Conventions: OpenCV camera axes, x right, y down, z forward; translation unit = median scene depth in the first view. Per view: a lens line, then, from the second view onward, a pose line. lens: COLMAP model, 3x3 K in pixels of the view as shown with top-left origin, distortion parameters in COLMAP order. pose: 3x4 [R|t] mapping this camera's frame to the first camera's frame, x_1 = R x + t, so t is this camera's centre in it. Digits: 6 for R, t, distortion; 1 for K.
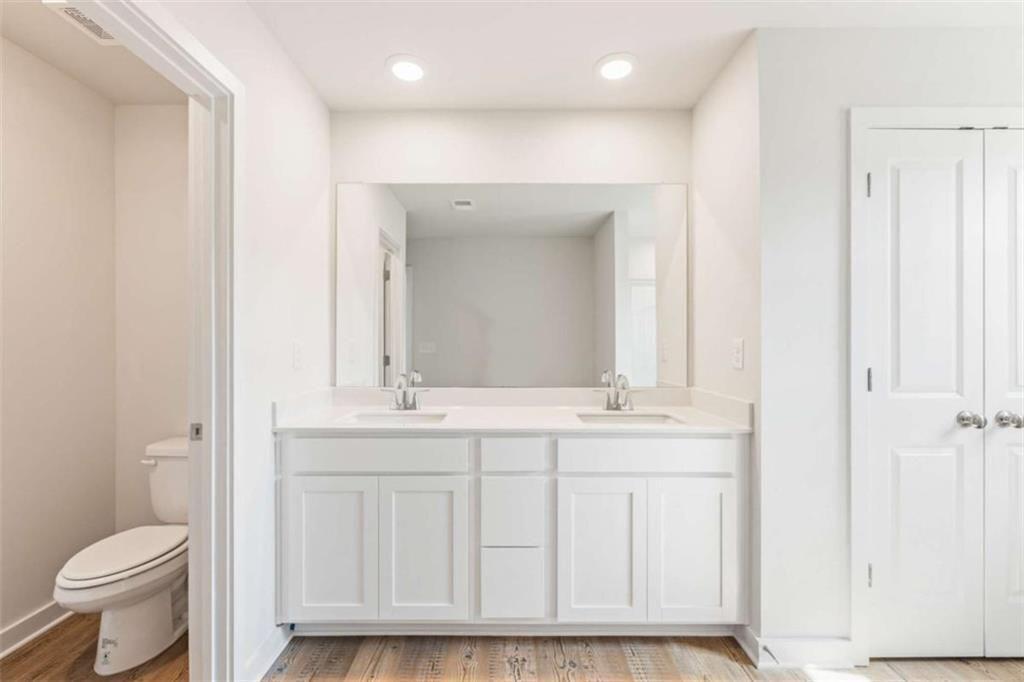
lens RADIAL K [[455.4, 0, 520.7], [0, 455.4, 341.8], [0, 0, 1]] dist [0.002326, 0.000547]
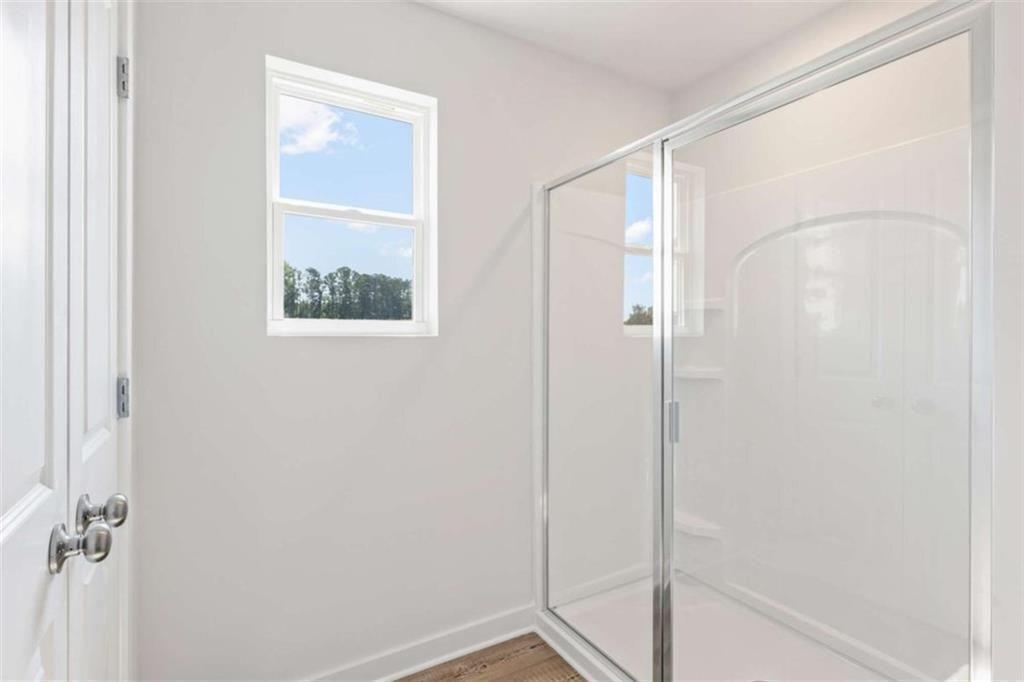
lens RADIAL K [[499.4, 0, 508.8], [0, 499.4, 337.2], [0, 0, 1]] dist [-0.002604, -0.000462]
pose [[-0.497398, -0.001875, 0.867520, 0.437887], [-0.002776, 0.999996, 0.000570, 0.001511], [-0.867518, -0.002124, -0.497401, 0.863971]]
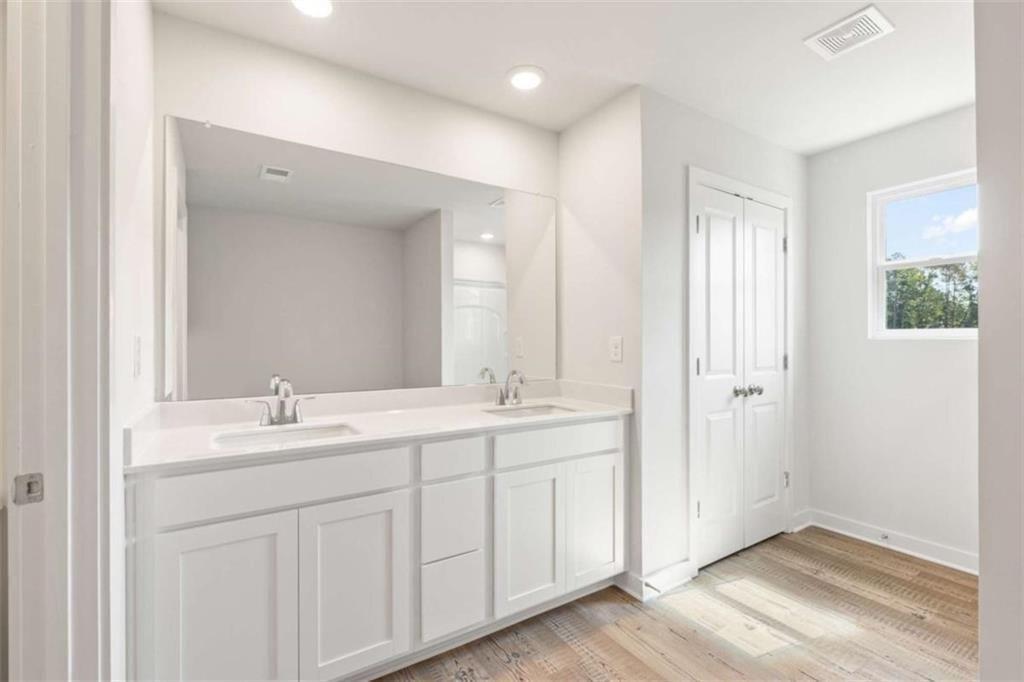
lens RADIAL K [[455.4, 0, 520.7], [0, 455.4, 341.8], [0, 0, 1]] dist [0.002326, 0.000547]
pose [[0.841294, -0.001325, 0.540576, -0.409172], [0.001134, 0.999999, 0.000686, 0.006642], [-0.540576, 0.000036, 0.841295, 0.131807]]
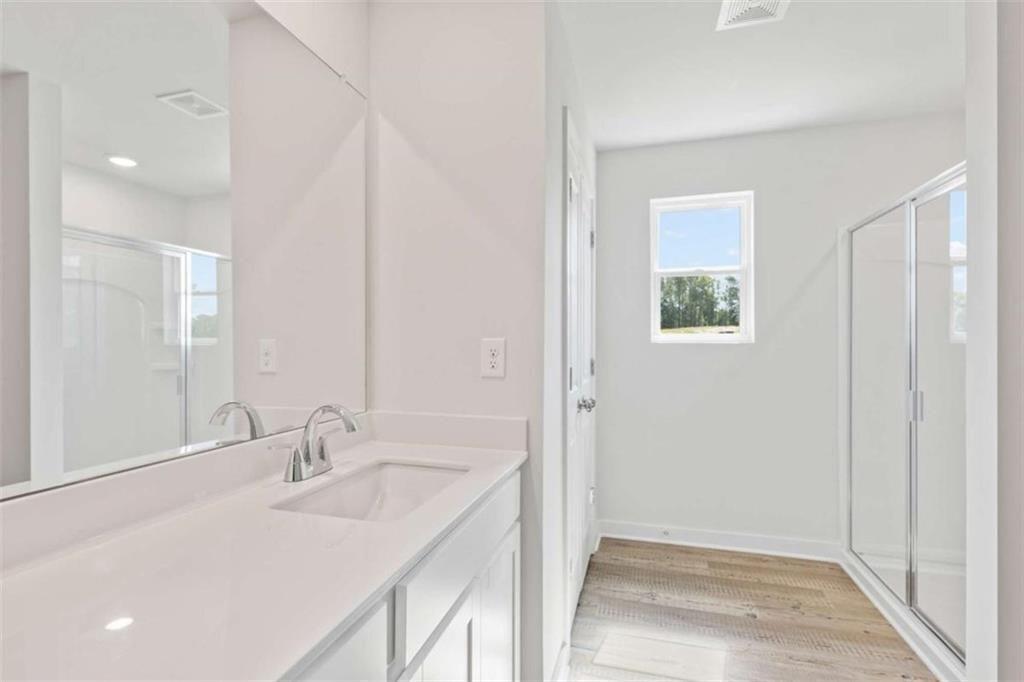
lens RADIAL K [[471.8, 0, 512.0], [0, 471.8, 341.0], [0, 0, 1]] dist [-0.000809, -0.000231]
pose [[0.284114, 0.003618, 0.958784, -0.283161], [-0.002738, 0.999992, -0.002962, 0.001216], [-0.958787, -0.001783, 0.284122, 0.793381]]
